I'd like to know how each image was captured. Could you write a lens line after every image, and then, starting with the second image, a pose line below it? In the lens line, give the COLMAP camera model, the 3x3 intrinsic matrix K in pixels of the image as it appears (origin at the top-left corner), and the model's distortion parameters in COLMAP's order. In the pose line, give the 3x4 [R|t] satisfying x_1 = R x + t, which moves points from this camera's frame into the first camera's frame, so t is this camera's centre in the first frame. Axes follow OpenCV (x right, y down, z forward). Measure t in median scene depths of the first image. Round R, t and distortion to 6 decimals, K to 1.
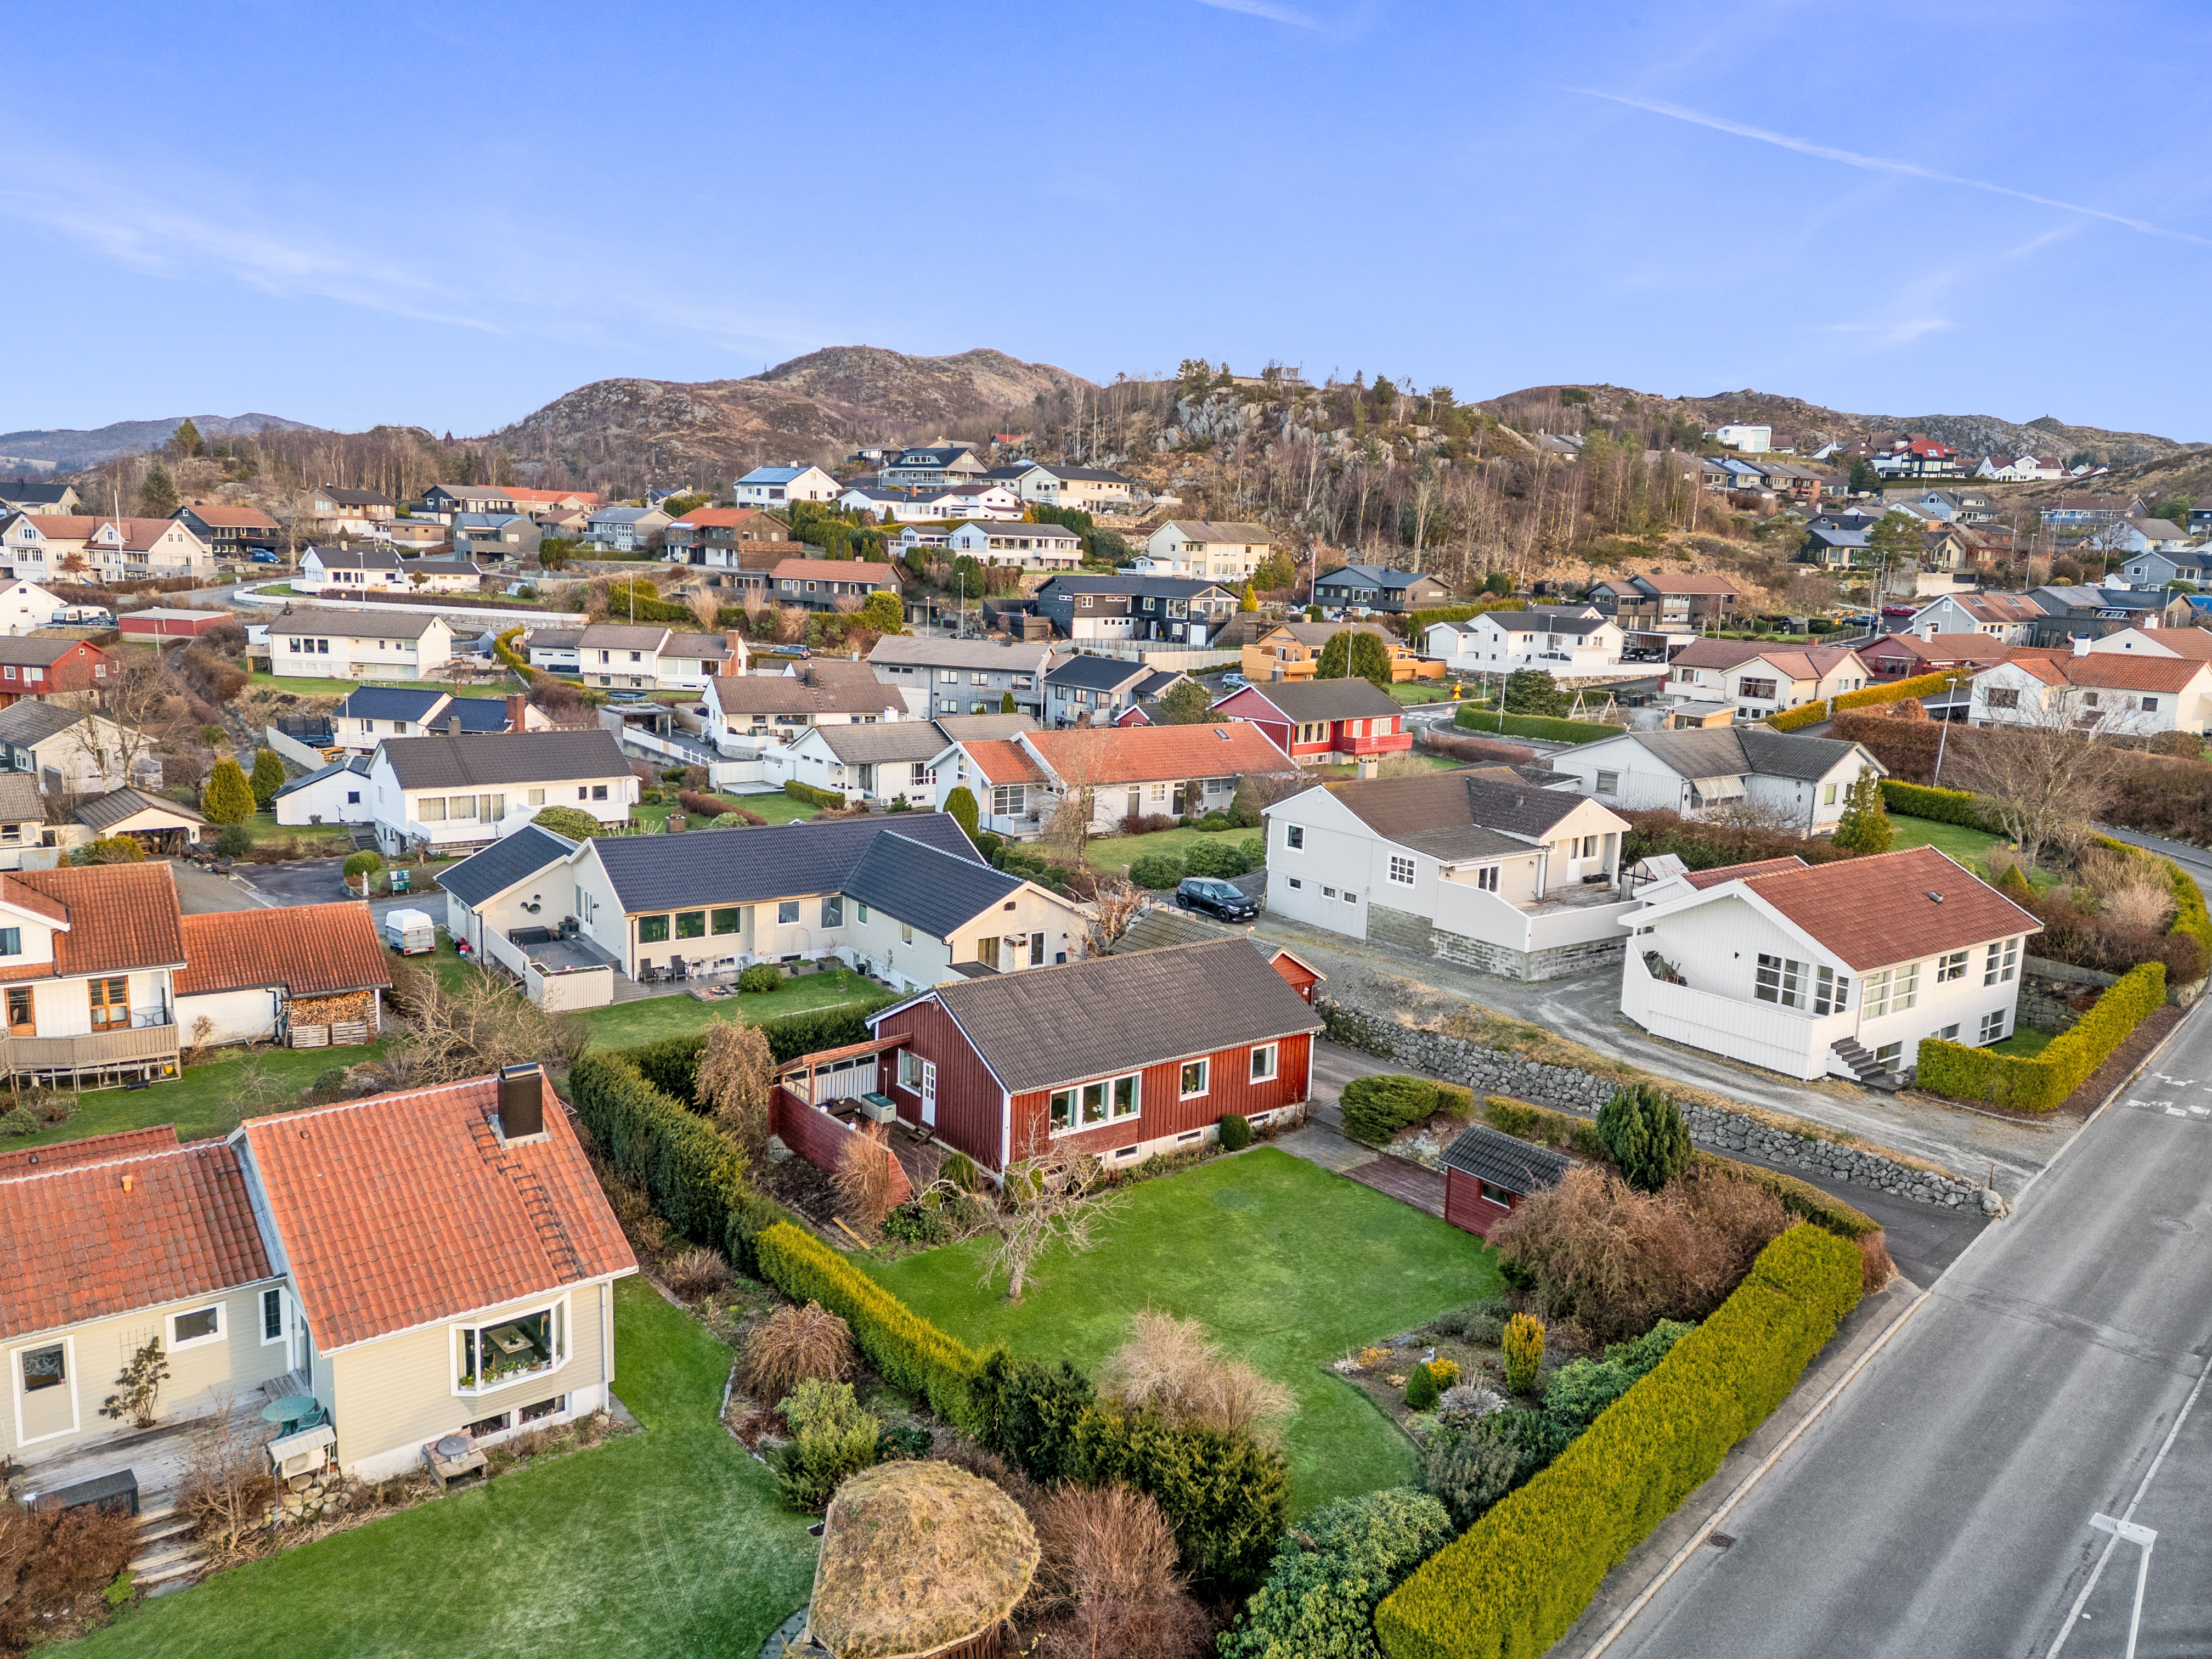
lens RADIAL K [[1612.2, 0, 1101.1], [0, 1612.2, 858.9], [0, 0, 1]] dist [0.110859, -0.137549]
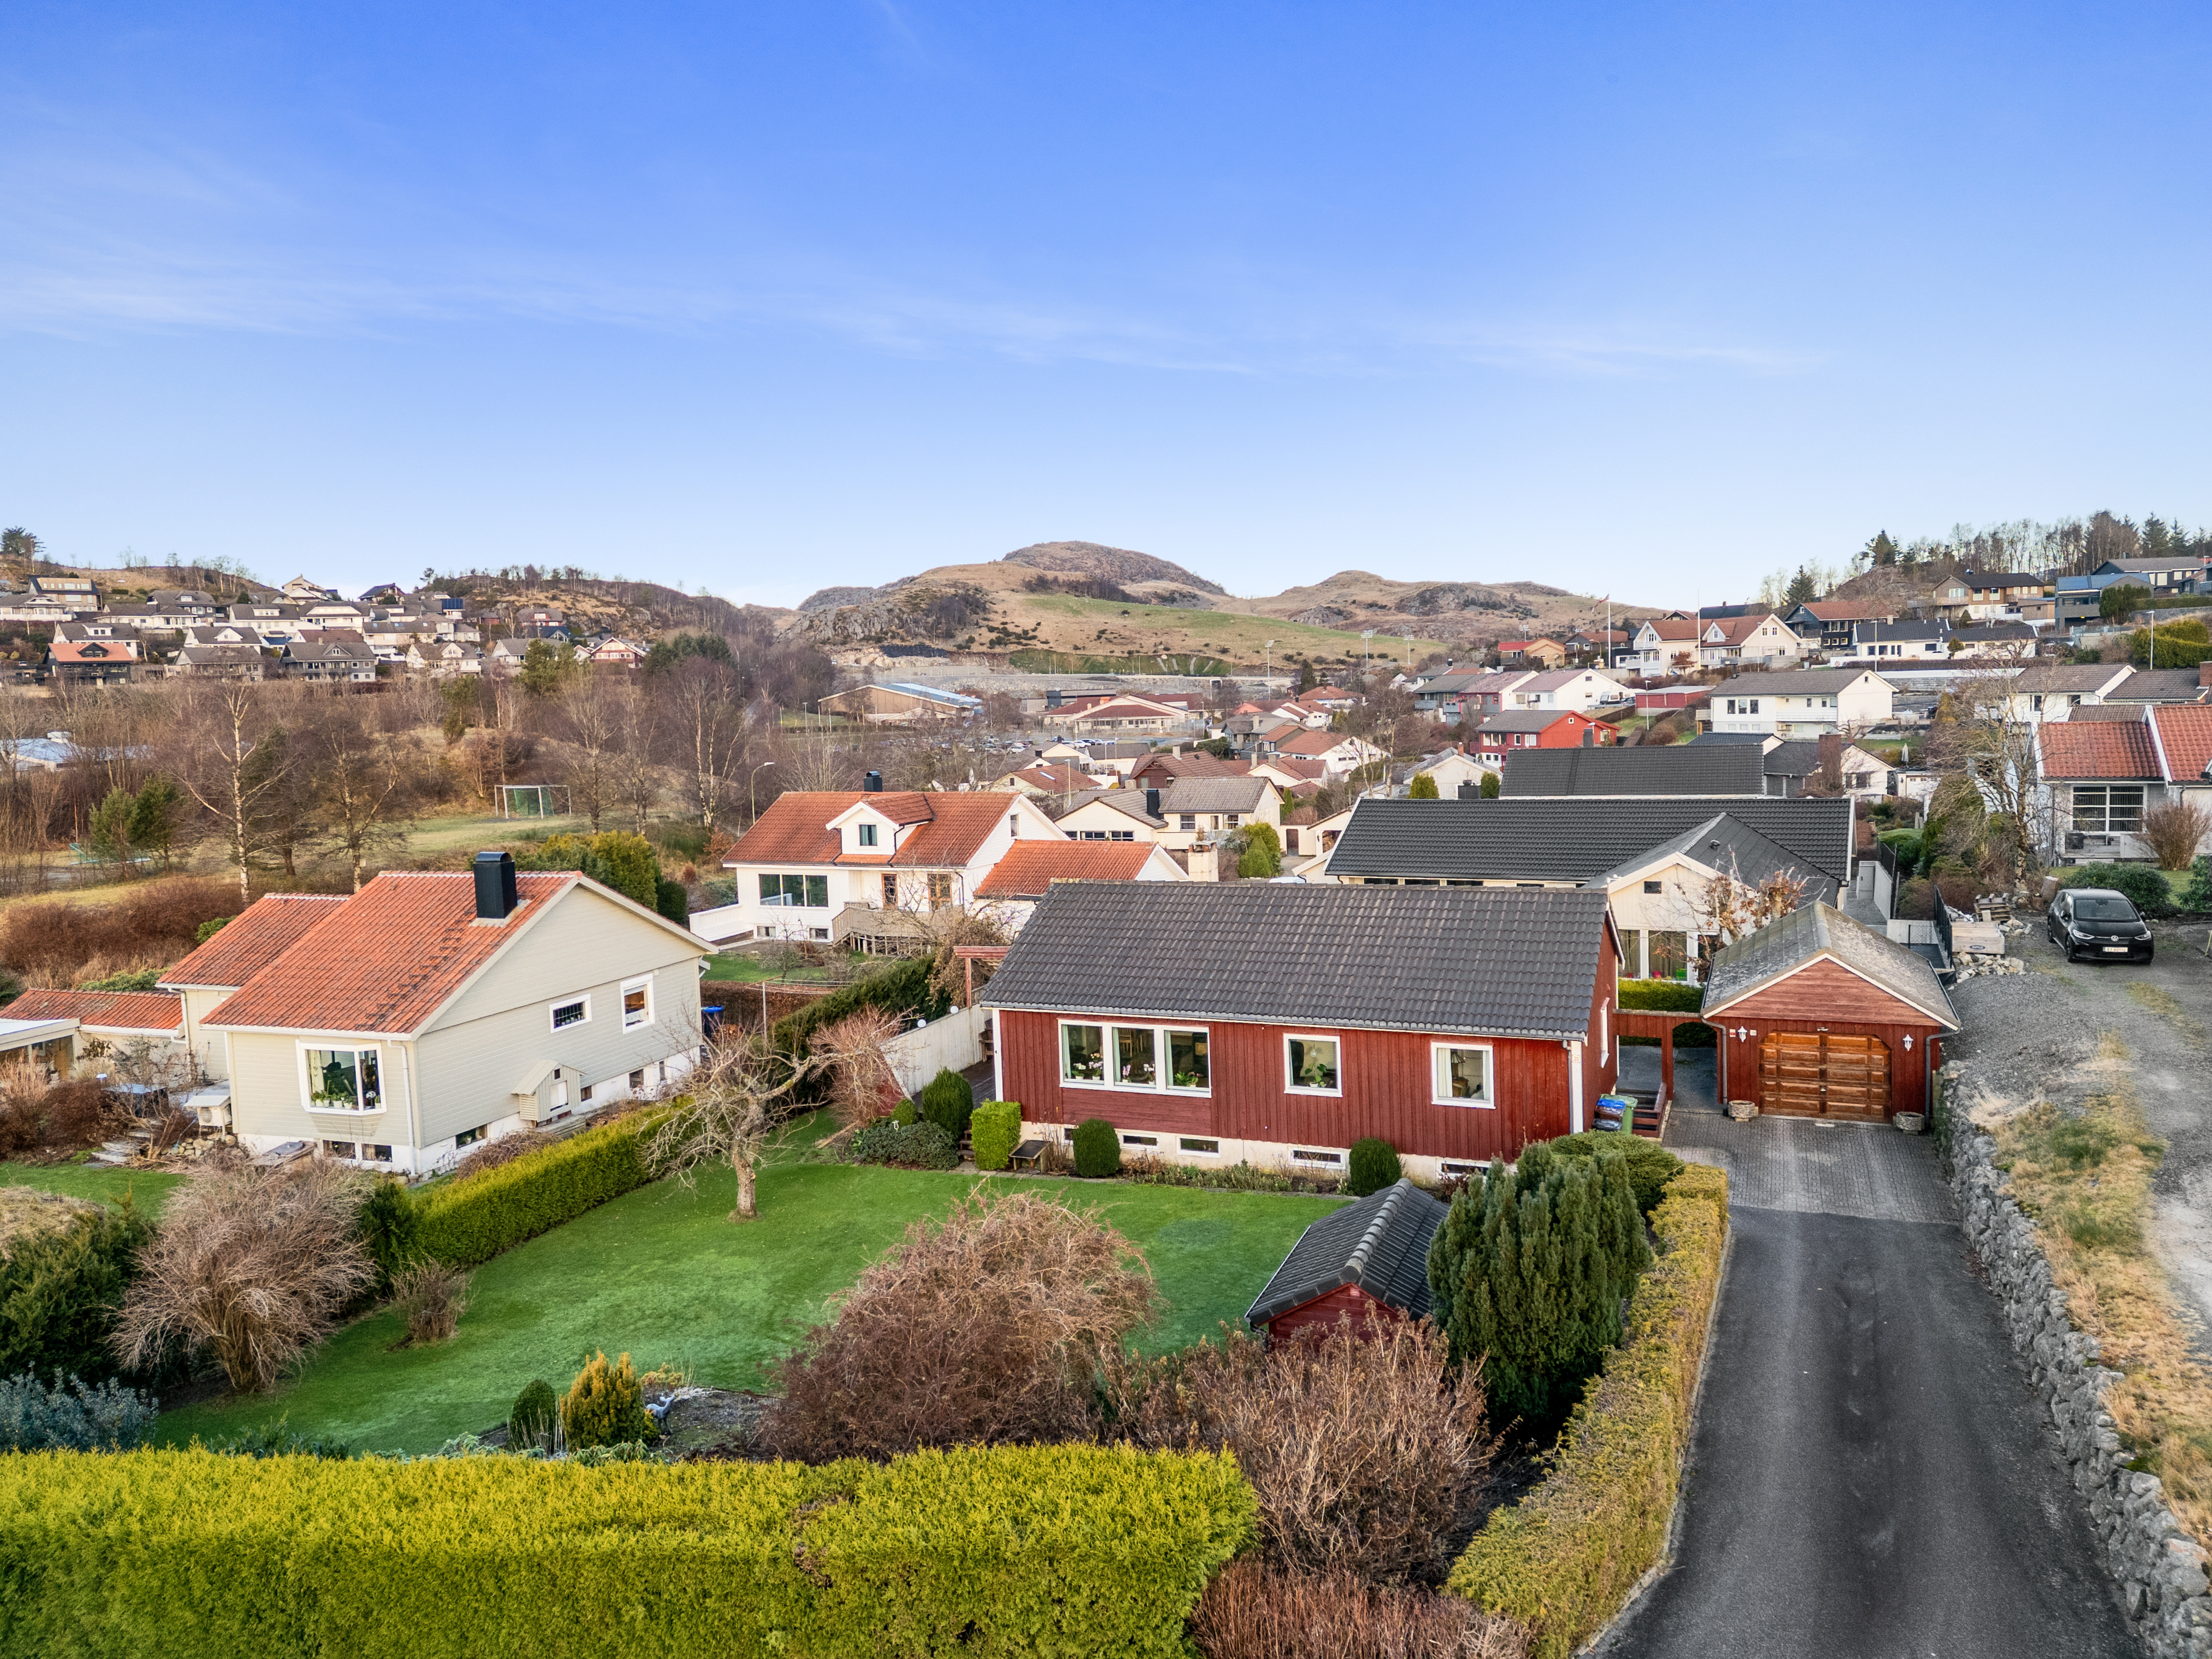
lens RADIAL K [[1587.9, 0, 1106.0], [0, 1587.9, 829.5], [0, 0, 1]] dist [0.108822, -0.133868]
pose [[0.489835, 0.026016, -0.871427, 0.183108], [-0.116541, 0.992538, -0.035877, 0.024465], [0.863991, 0.119130, 0.489212, 0.196136]]
